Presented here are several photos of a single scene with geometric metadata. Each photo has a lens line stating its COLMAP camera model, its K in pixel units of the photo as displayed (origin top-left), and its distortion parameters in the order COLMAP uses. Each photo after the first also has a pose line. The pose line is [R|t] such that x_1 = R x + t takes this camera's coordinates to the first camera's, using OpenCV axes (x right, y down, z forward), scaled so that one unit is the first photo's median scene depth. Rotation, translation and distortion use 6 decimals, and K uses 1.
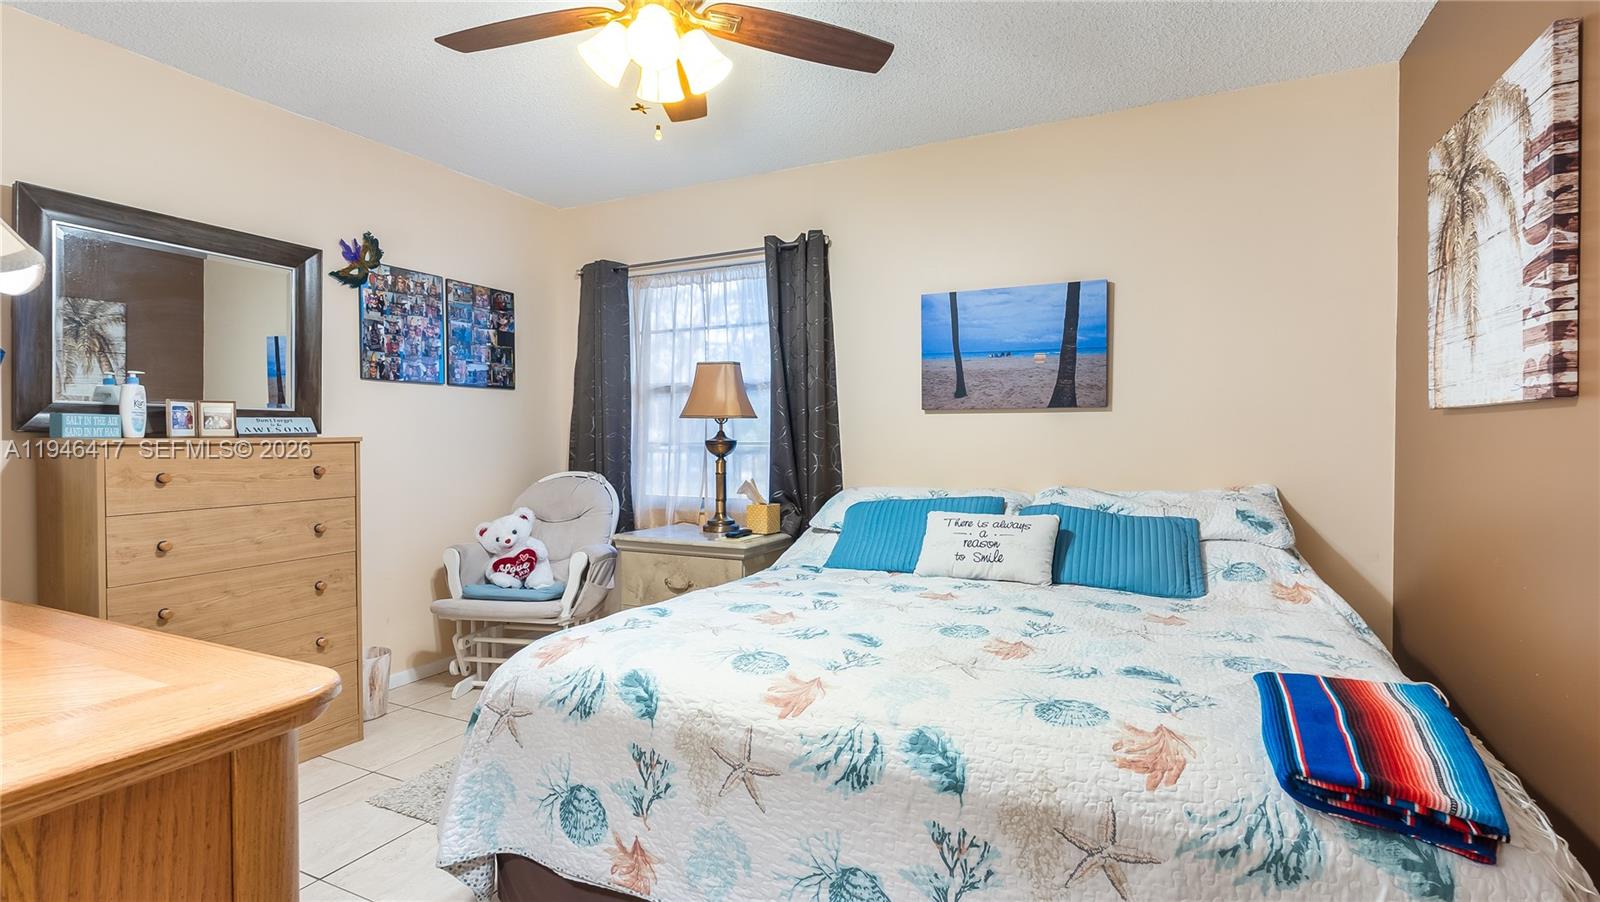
lens RADIAL K [[739.5, 0, 800.4], [0, 739.5, 446.3], [0, 0, 1]] dist [-0.005378, 0.001266]
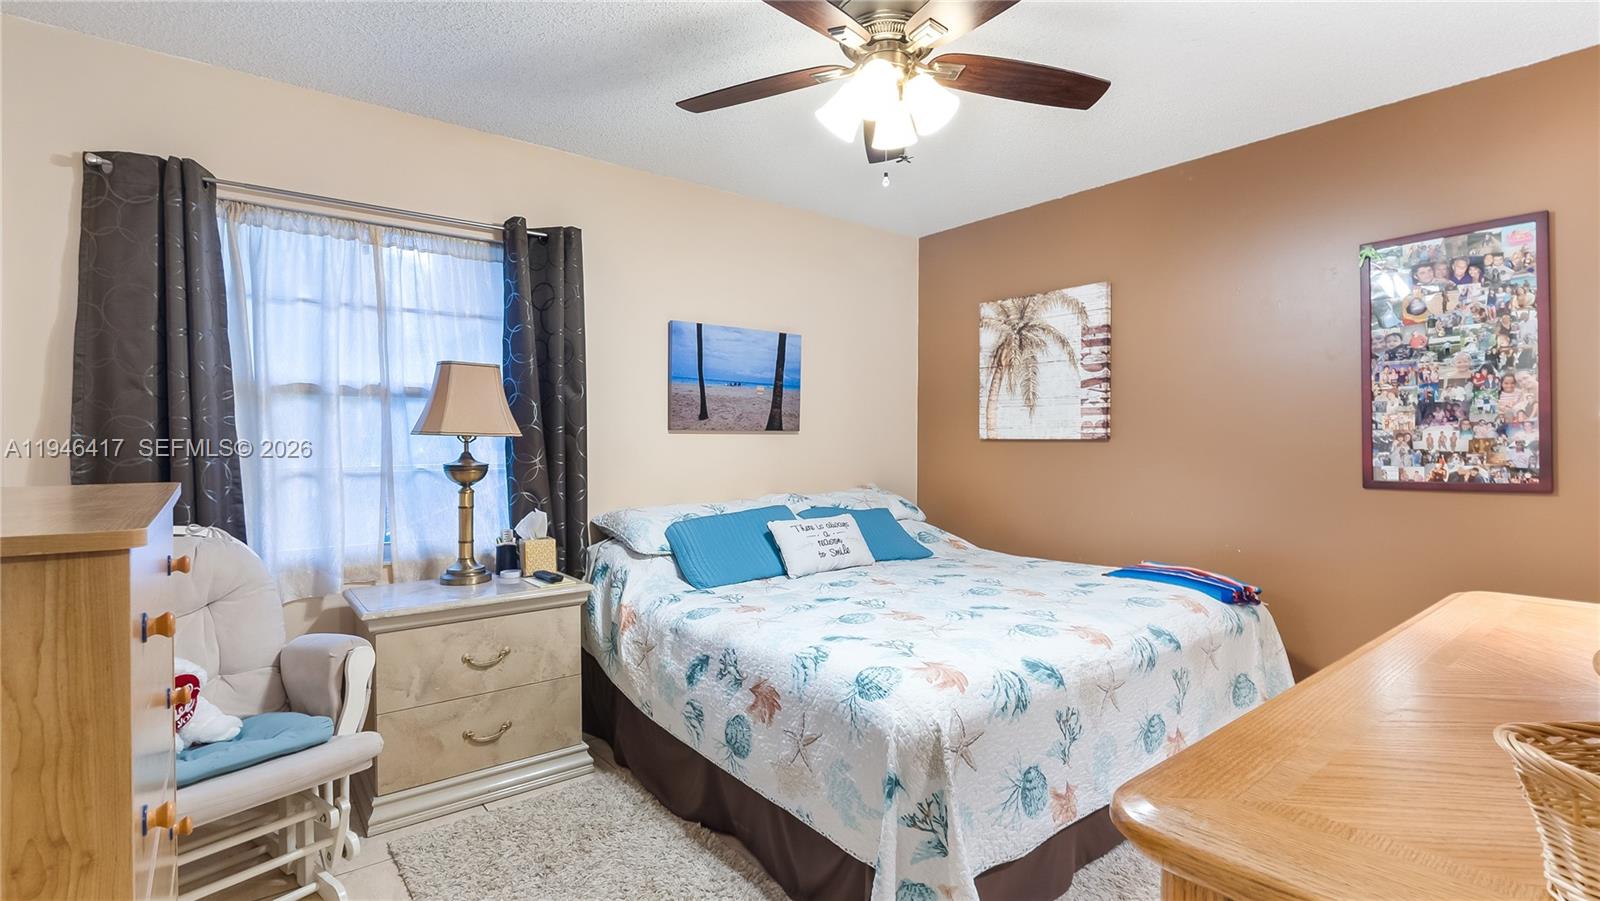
lens RADIAL K [[740.1, 0, 800.2], [0, 740.1, 449.6], [0, 0, 1]] dist [-0.007016, 0.000632]
pose [[0.434705, -0.011152, 0.900504, -0.744419], [0.011786, 0.999908, 0.006693, -0.027943], [-0.900496, 0.007704, 0.434796, 0.403706]]
